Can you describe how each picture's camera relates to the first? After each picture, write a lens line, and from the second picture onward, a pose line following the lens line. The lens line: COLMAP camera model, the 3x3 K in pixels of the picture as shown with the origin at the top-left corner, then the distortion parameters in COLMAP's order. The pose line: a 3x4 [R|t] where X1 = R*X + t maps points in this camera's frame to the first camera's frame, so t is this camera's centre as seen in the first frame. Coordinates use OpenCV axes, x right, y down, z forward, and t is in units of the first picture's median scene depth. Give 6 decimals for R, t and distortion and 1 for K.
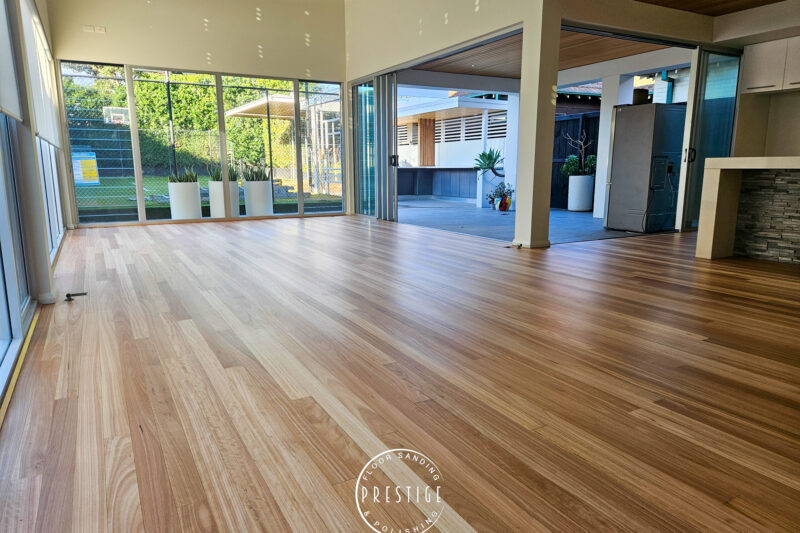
lens RADIAL K [[530.4, 0, 395.8], [0, 530.4, 265.0], [0, 0, 1]] dist [0.071422, -0.067841]
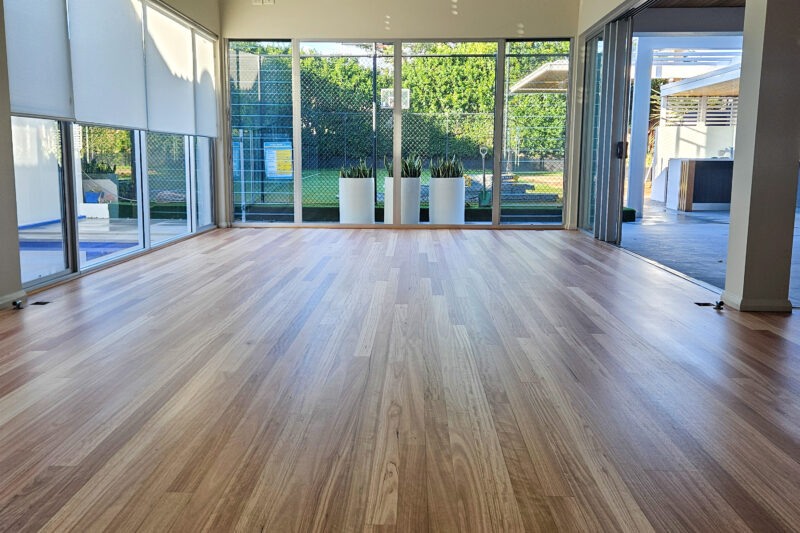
lens RADIAL K [[711.7, 0, 392.3], [0, 711.7, 250.2], [0, 0, 1]] dist [0.066186, -0.017126]
pose [[0.859065, 0.073971, -0.506493, 0.302928], [-0.100958, 0.994551, -0.025985, -0.036453], [0.501811, 0.073457, 0.861852, 0.174420]]
